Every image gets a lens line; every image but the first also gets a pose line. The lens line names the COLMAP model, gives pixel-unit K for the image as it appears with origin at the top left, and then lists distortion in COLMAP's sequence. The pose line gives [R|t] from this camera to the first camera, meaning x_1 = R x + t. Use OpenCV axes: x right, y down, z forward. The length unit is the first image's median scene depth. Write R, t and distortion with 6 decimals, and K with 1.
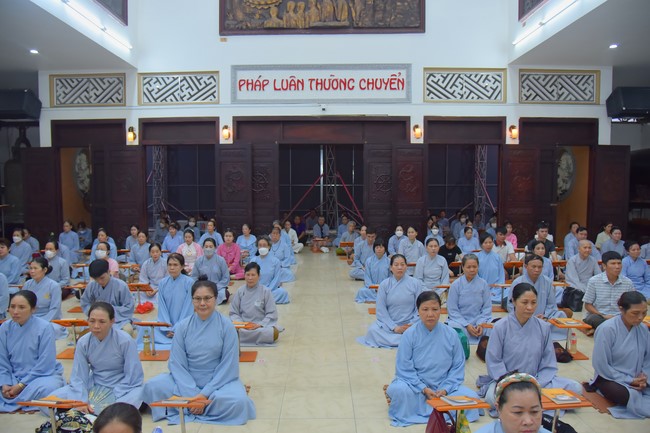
lens RADIAL K [[471.3, 0, 325.0], [0, 471.3, 216.5], [0, 0, 1]] dist [-0.101340, 0.000156]
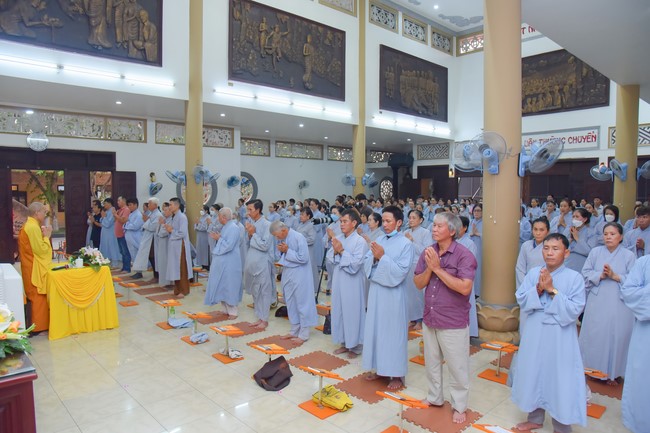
lens RADIAL K [[471.3, 0, 325.0], [0, 471.3, 216.5], [0, 0, 1]] dist [-0.101340, 0.000156]
pose [[0.671219, 0.038756, -0.740245, 0.353482], [-0.067063, 0.997712, -0.008574, 0.035124], [0.738219, 0.055398, 0.672283, -0.379026]]
